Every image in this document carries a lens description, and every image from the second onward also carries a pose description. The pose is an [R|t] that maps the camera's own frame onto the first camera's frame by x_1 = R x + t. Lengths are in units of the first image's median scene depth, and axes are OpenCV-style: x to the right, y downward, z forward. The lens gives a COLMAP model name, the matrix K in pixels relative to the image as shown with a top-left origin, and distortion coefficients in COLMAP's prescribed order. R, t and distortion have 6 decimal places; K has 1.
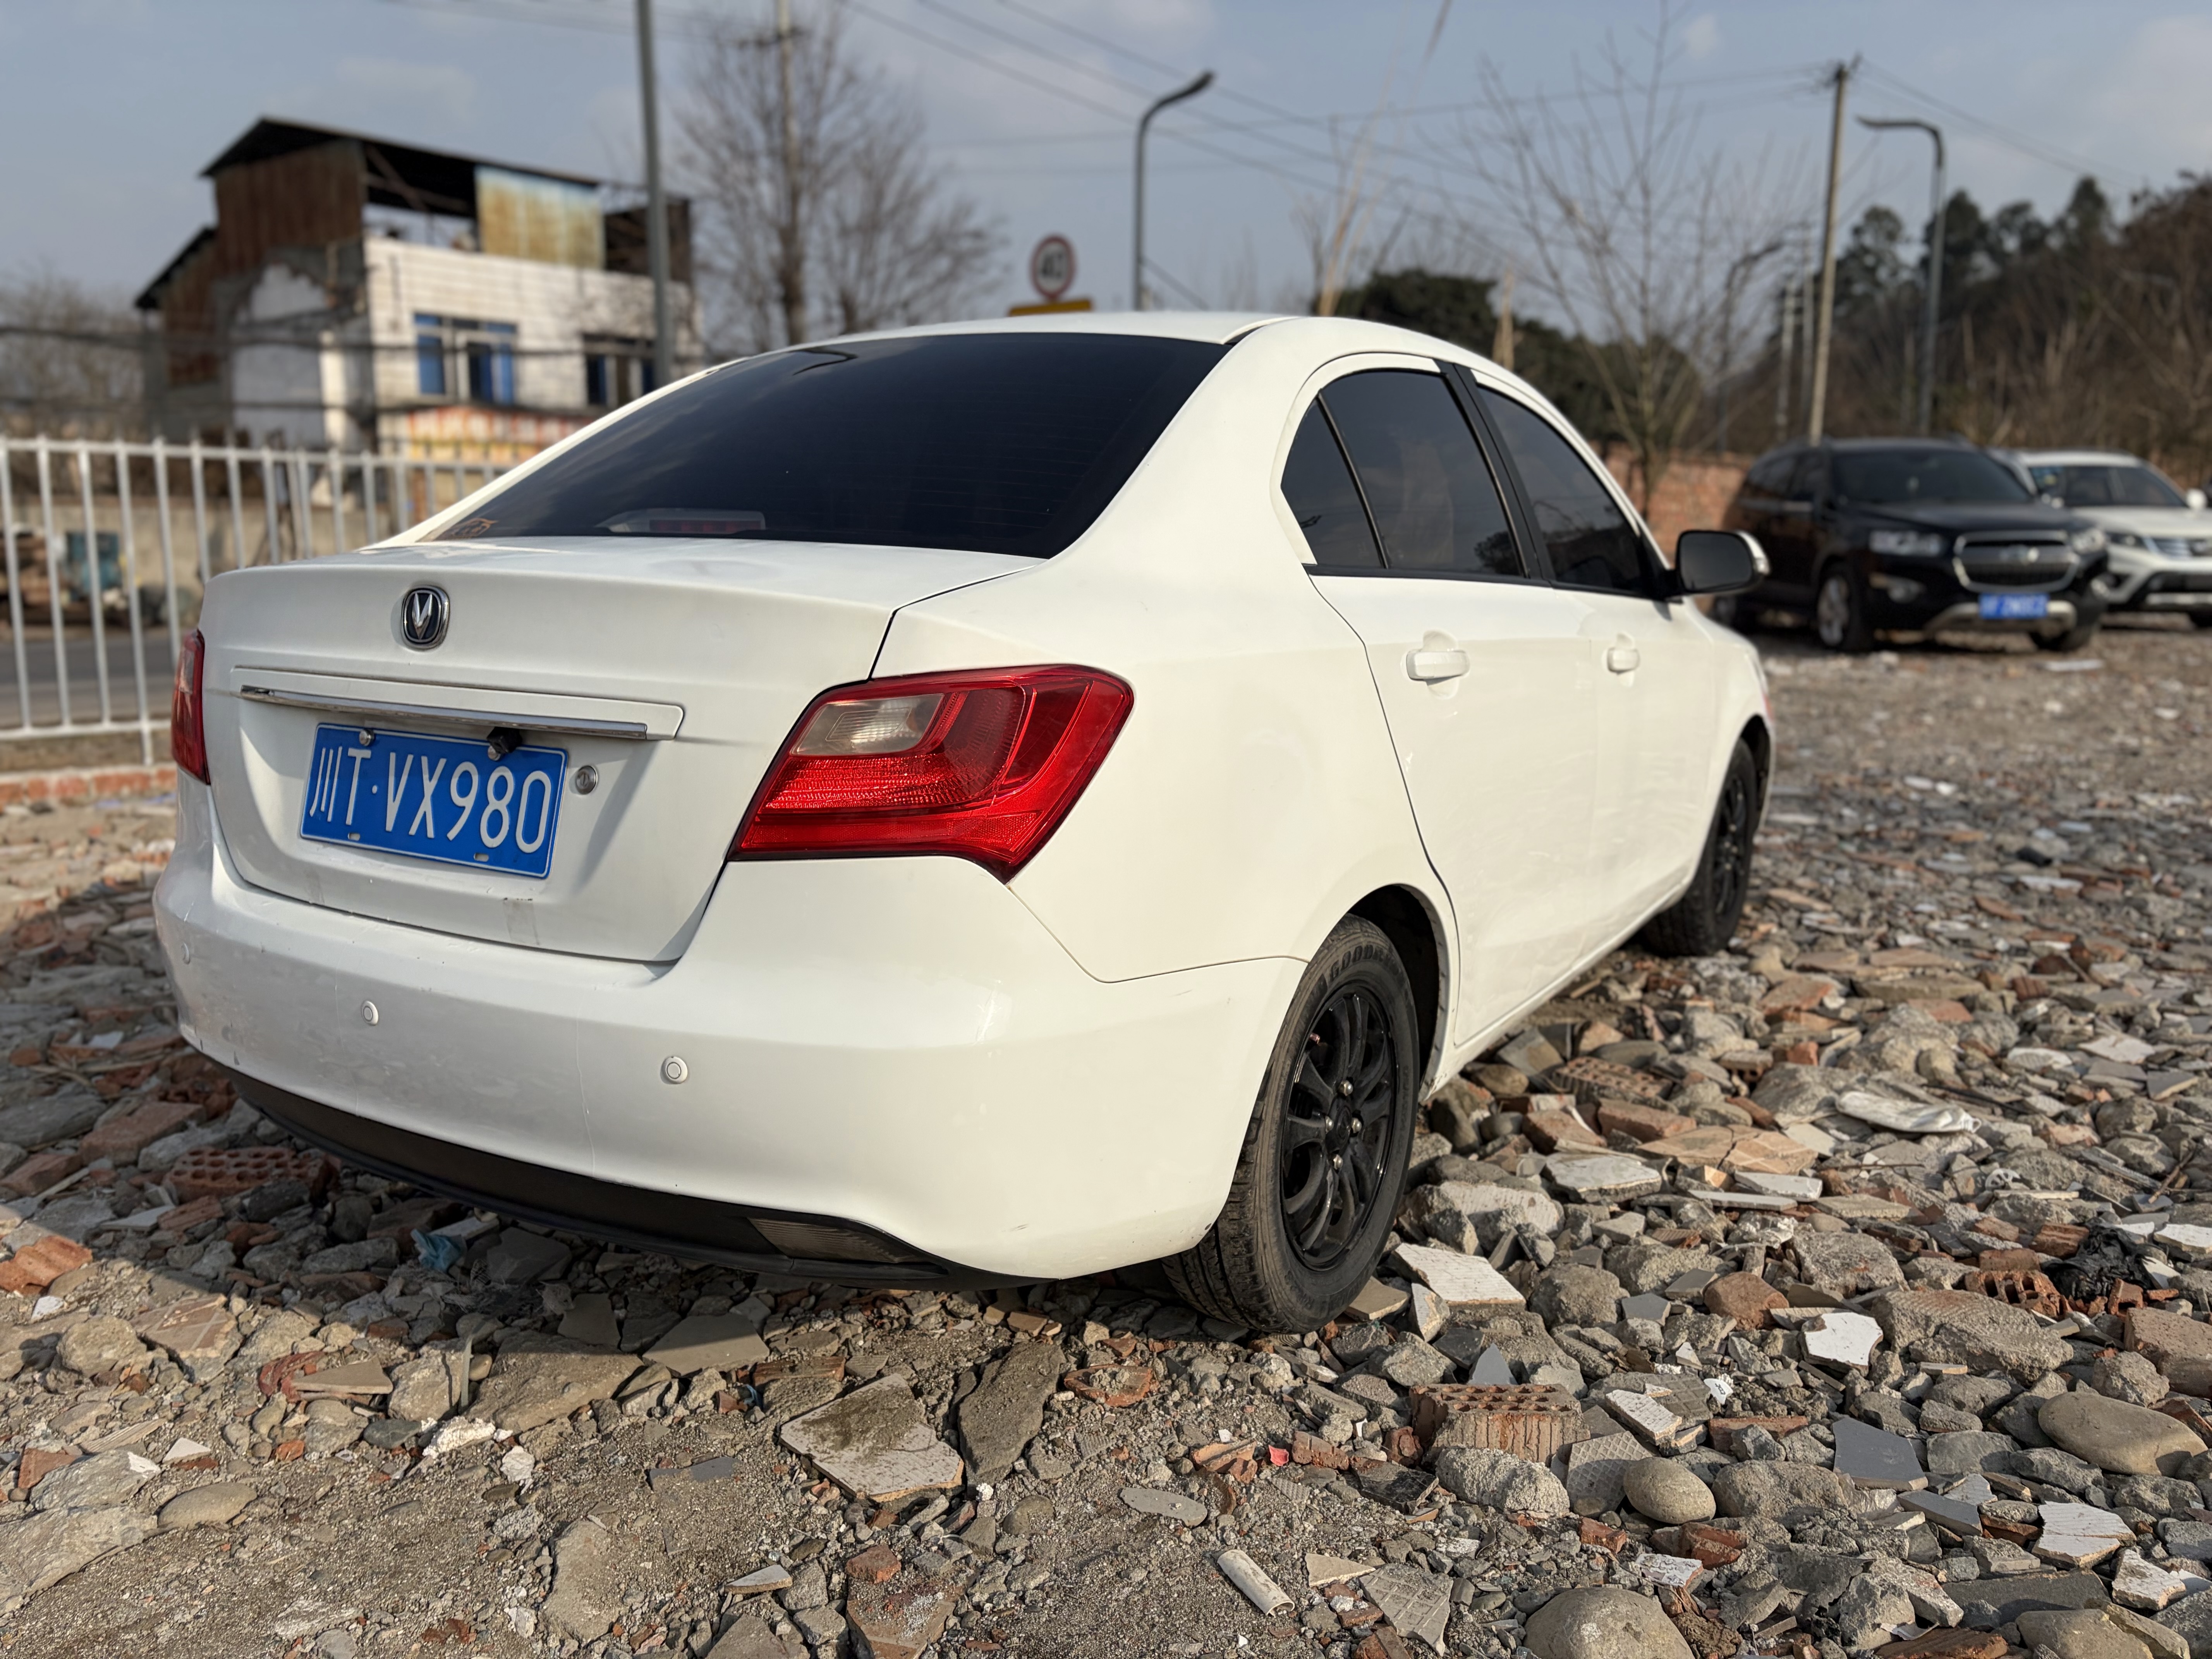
lens RADIAL K [[1651.4, 0, 1112.1], [0, 1651.4, 819.9], [0, 0, 1]] dist [0.063668, -0.069864]
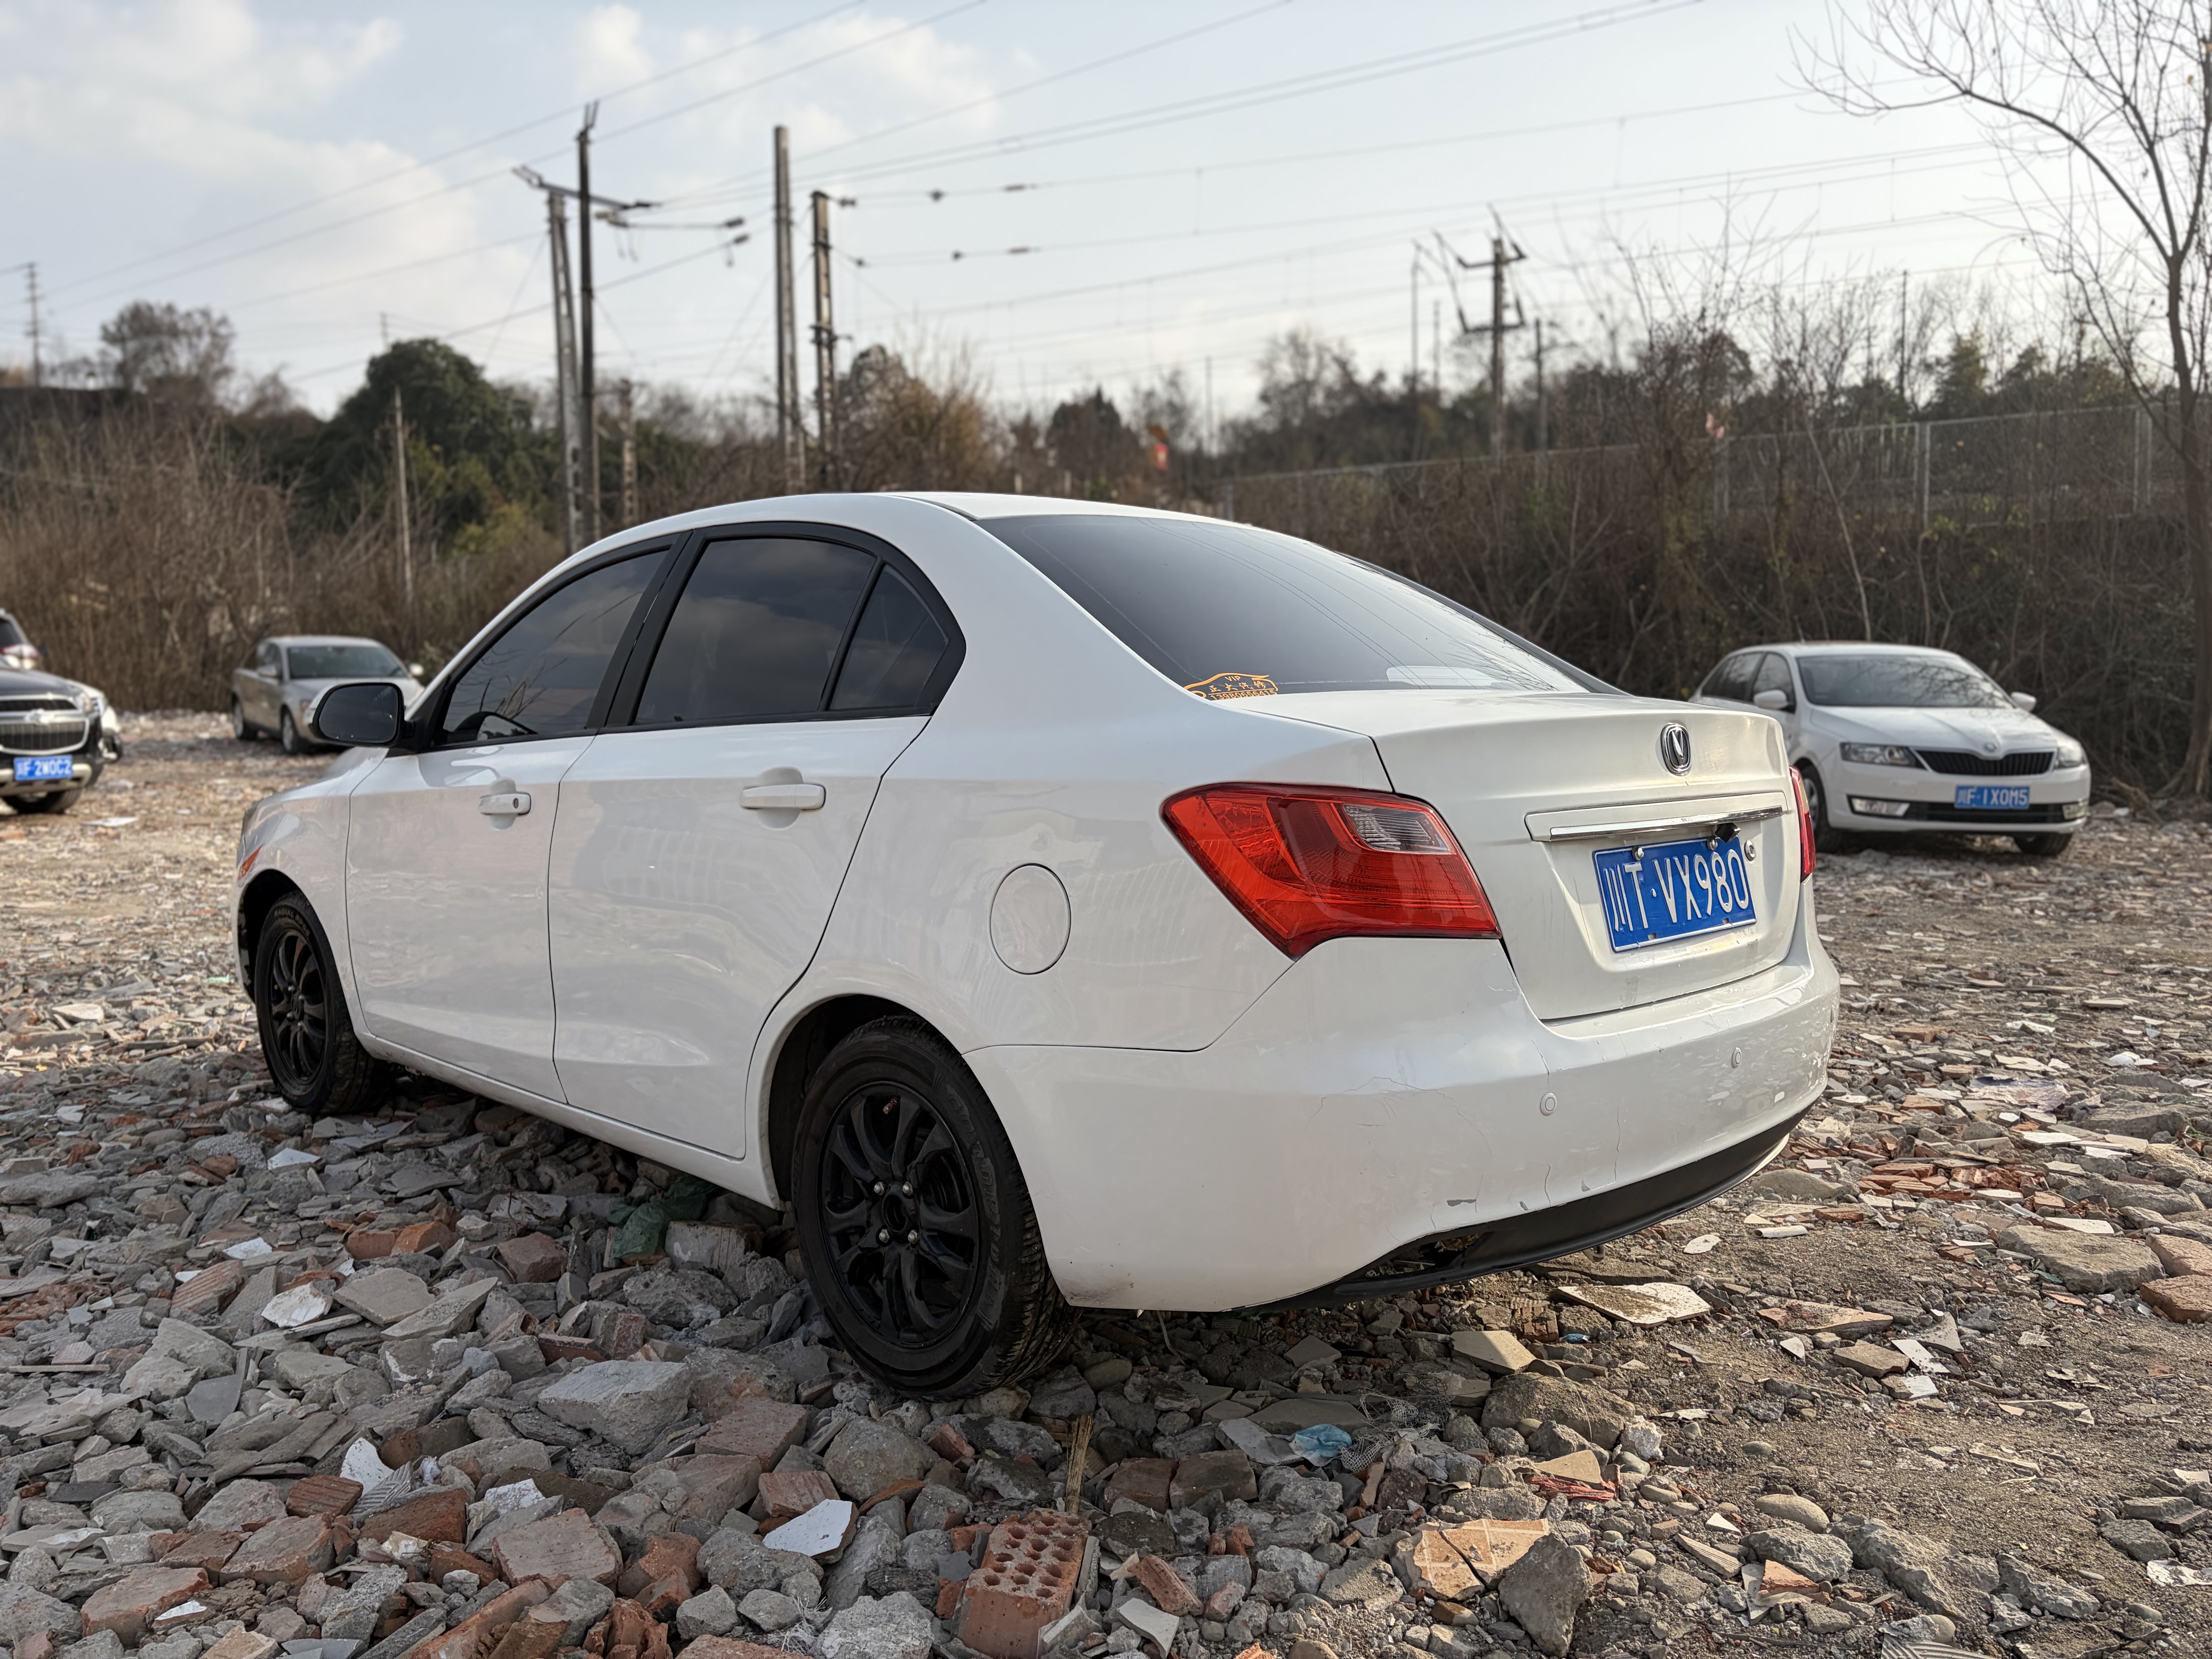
lens RADIAL K [[1657.2, 0, 1083.3], [0, 1657.2, 805.9], [0, 0, 1]] dist [0.031030, -0.002236]
pose [[0.244614, -0.069719, 0.967111, -1.814091], [0.169585, 0.985114, 0.028124, -0.196644], [-0.954675, 0.157128, 0.252796, 1.142458]]
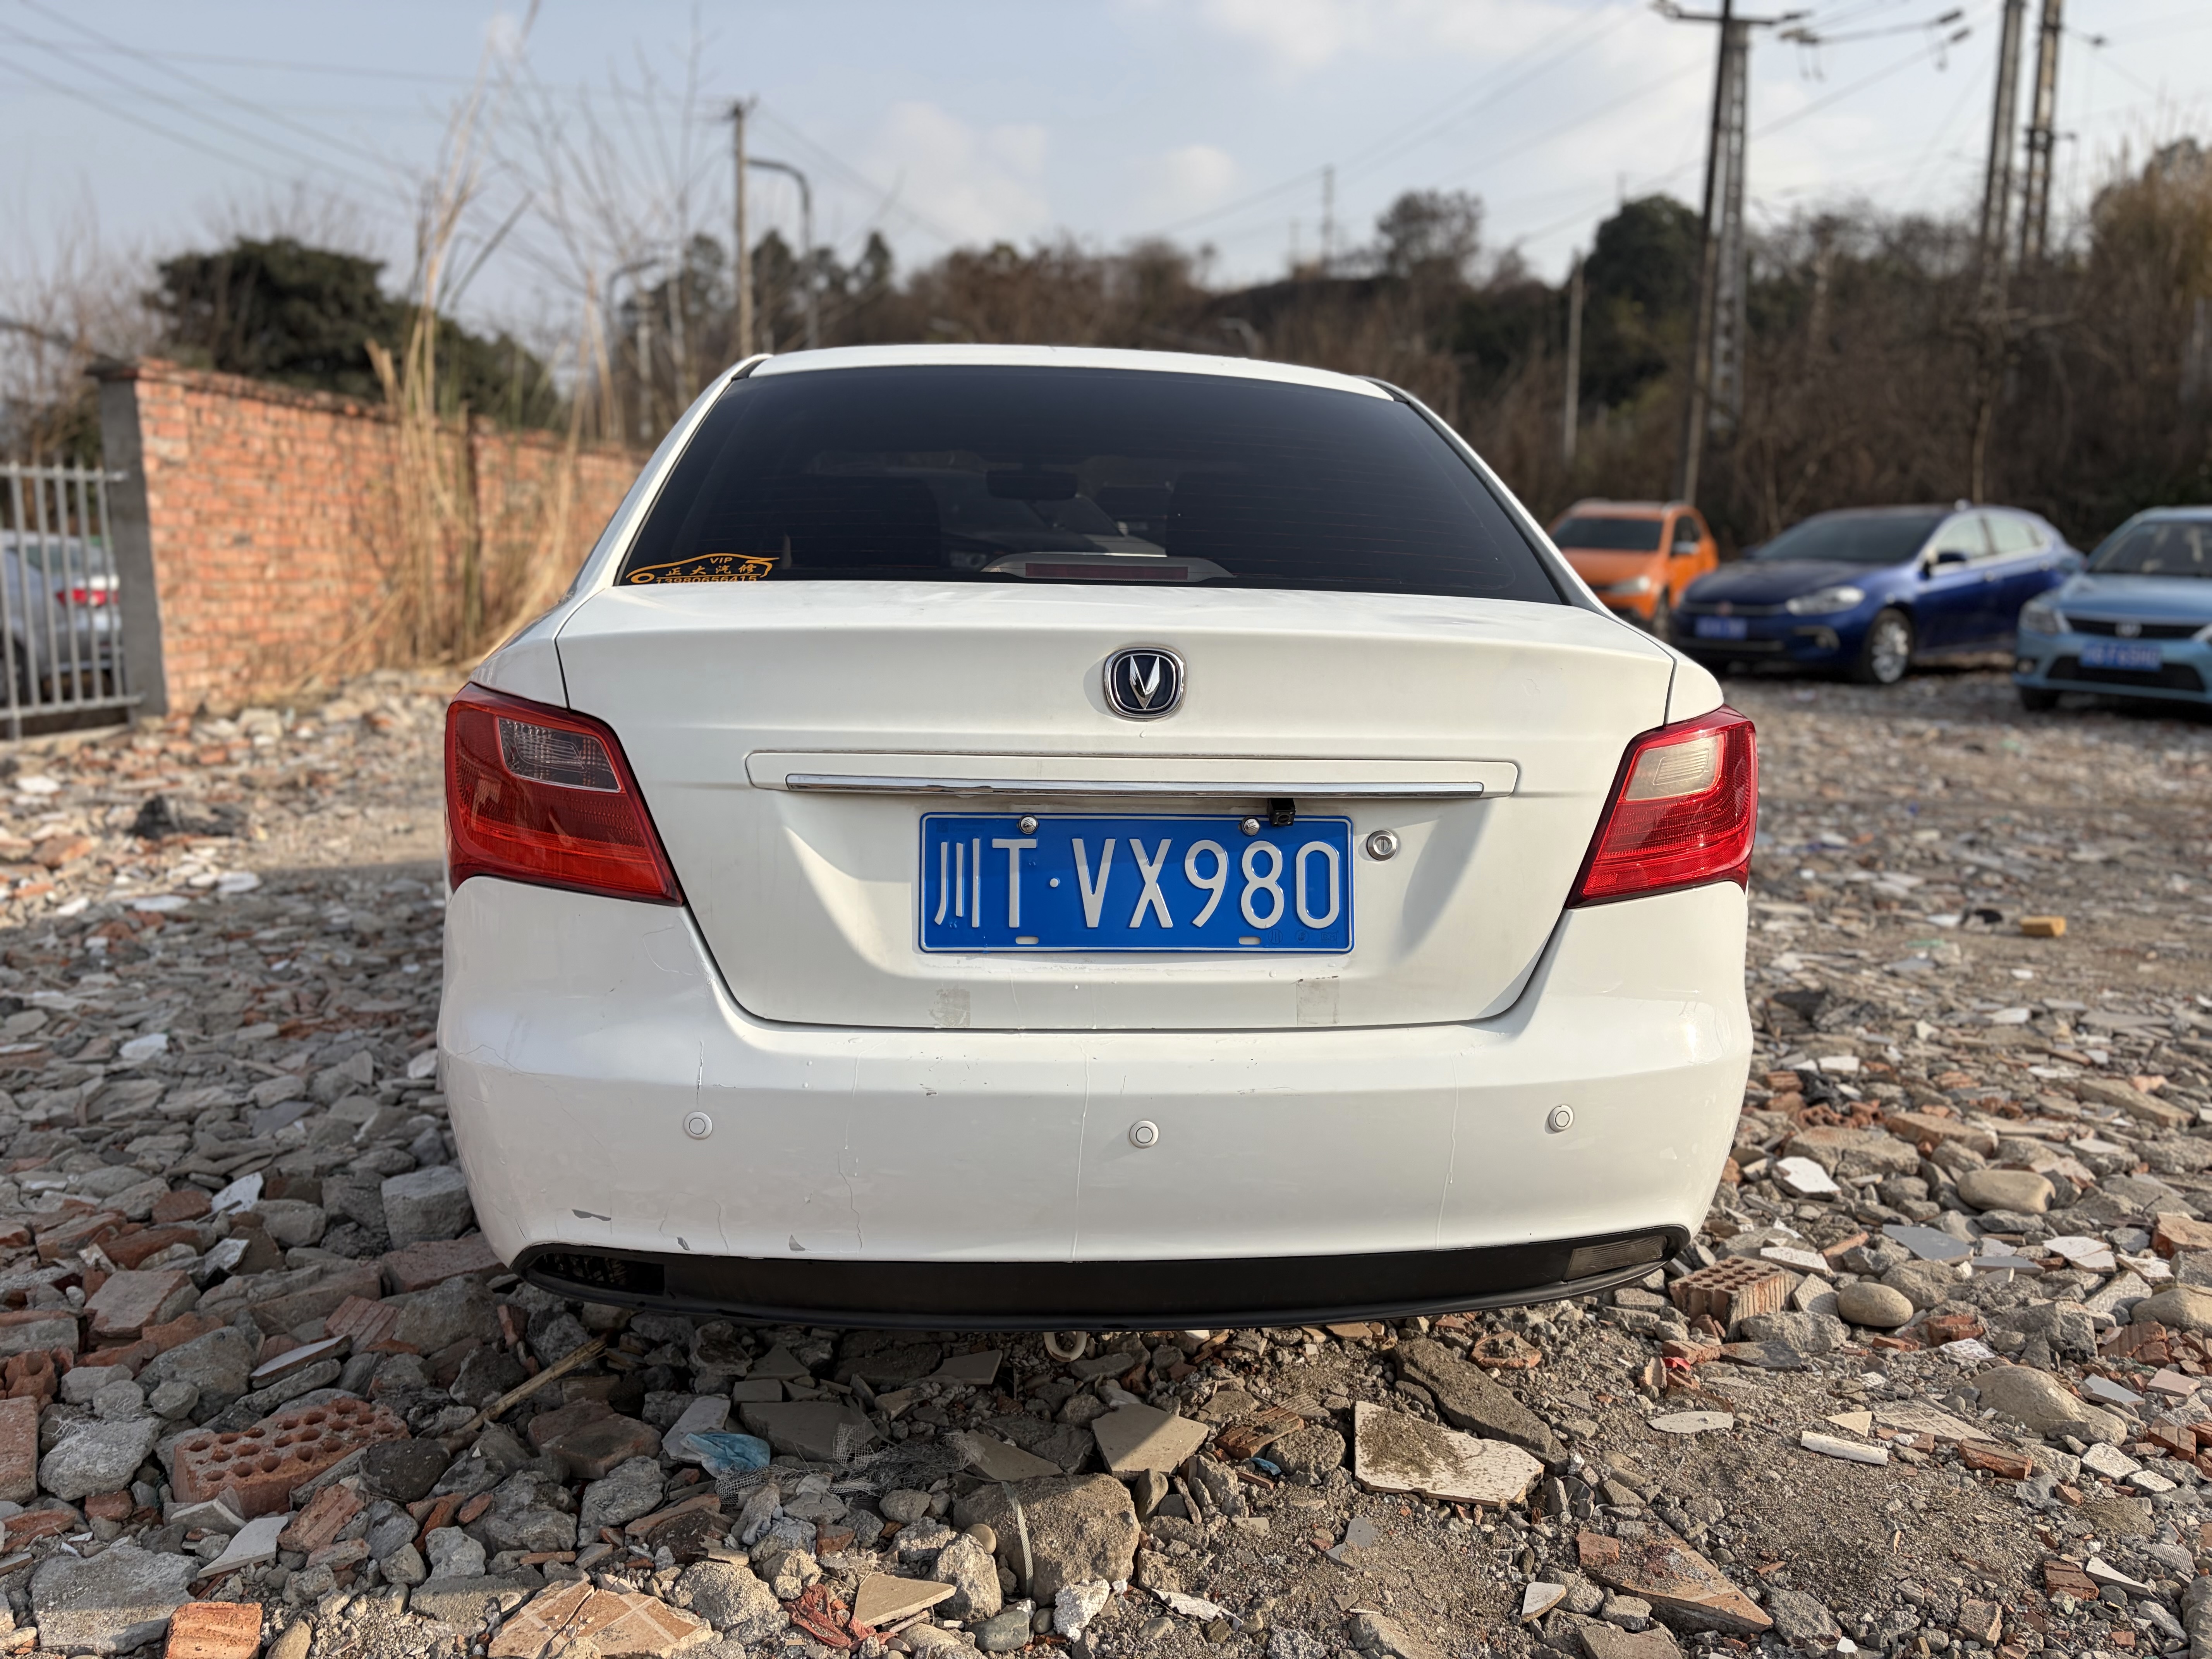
lens RADIAL K [[1651.4, 0, 1112.1], [0, 1651.4, 819.9], [0, 0, 1]] dist [0.063668, -0.069864]
pose [[0.797560, -0.084903, 0.597235, -0.982649], [0.085195, 0.995976, 0.027816, -0.076424], [-0.597193, 0.028696, 0.801584, 0.308334]]
